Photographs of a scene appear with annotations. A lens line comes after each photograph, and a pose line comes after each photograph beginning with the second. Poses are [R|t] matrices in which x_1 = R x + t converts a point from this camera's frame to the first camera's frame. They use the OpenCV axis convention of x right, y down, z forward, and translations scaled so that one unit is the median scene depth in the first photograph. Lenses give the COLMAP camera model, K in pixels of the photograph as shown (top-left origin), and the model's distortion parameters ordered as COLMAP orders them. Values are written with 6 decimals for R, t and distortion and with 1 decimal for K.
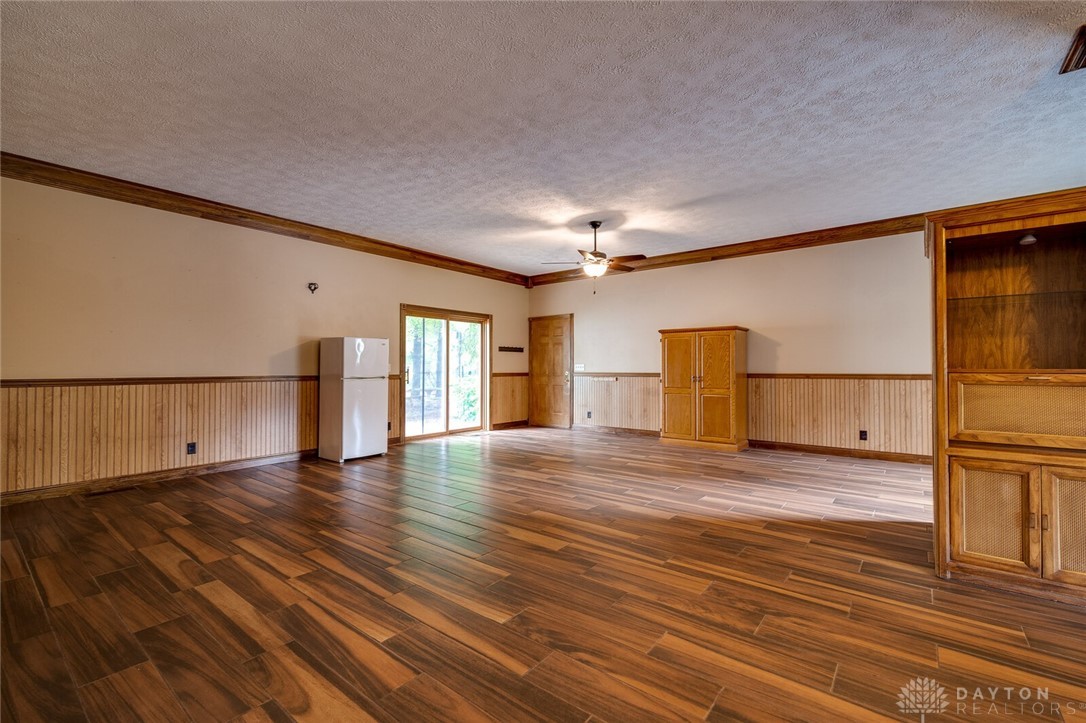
lens RADIAL K [[468.4, 0, 542.2], [0, 468.4, 363.0], [0, 0, 1]] dist [0.002709, 0.000287]
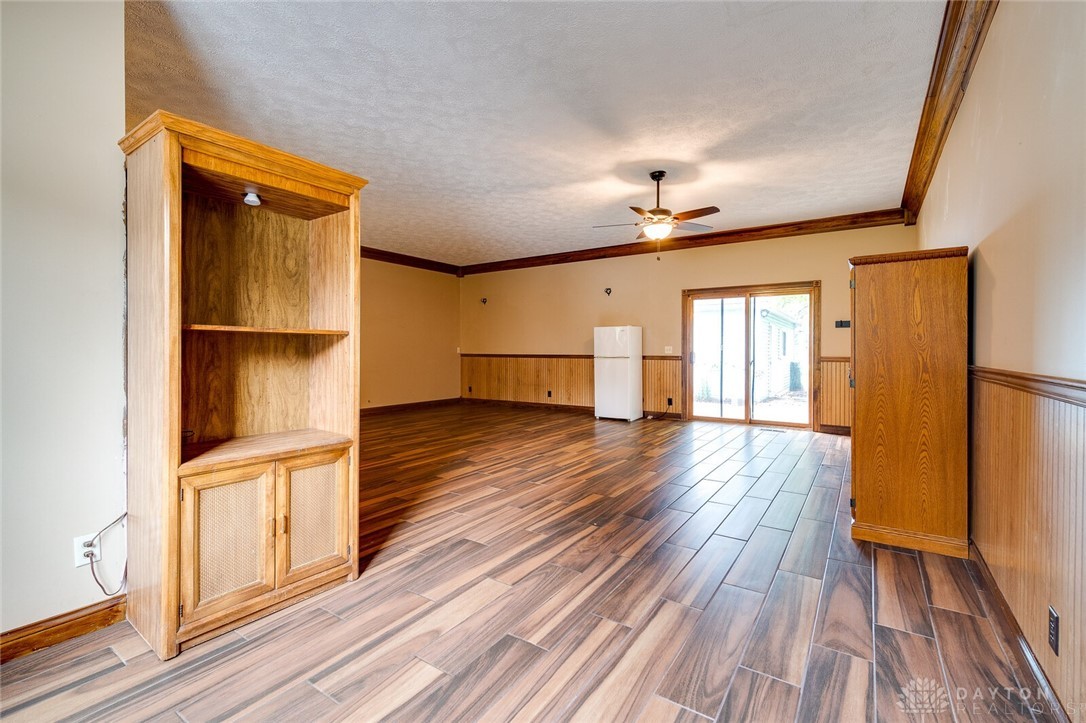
lens RADIAL K [[468.4, 0, 550.5], [0, 468.4, 354.9], [0, 0, 1]] dist [0.002709, 0.000287]
pose [[0.094805, 0.009764, -0.995448, 1.037459], [0.007256, 0.999919, 0.010499, 0.012135], [0.995469, -0.008218, 0.094726, 0.828590]]
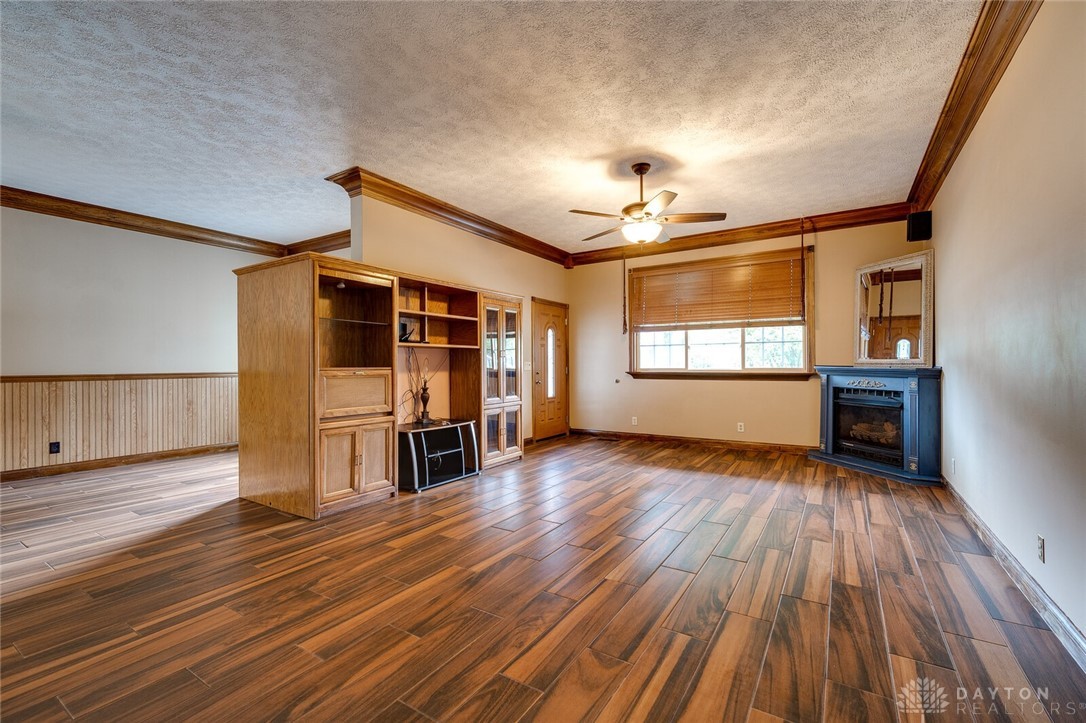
lens RADIAL K [[468.4, 0, 548.3], [0, 468.4, 363.8], [0, 0, 1]] dist [0.002709, 0.000287]
pose [[-0.112325, 0.005538, 0.993656, -0.298319], [-0.006009, 0.999962, -0.006253, 0.002898], [-0.993653, -0.006673, -0.112287, 0.242872]]
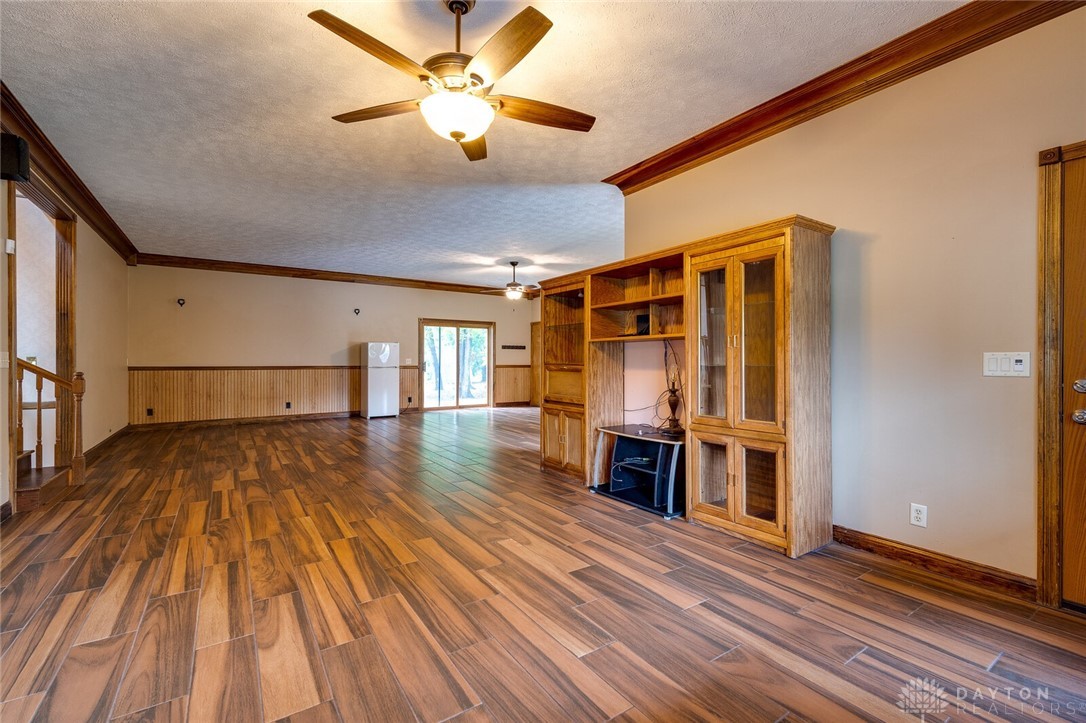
lens RADIAL K [[468.4, 0, 540.7], [0, 468.4, 361.7], [0, 0, 1]] dist [0.002709, 0.000287]
pose [[0.953112, 0.002820, -0.302605, 0.724901], [0.000834, 0.999928, 0.011946, -0.007517], [0.302617, -0.011638, 0.953041, -0.426549]]
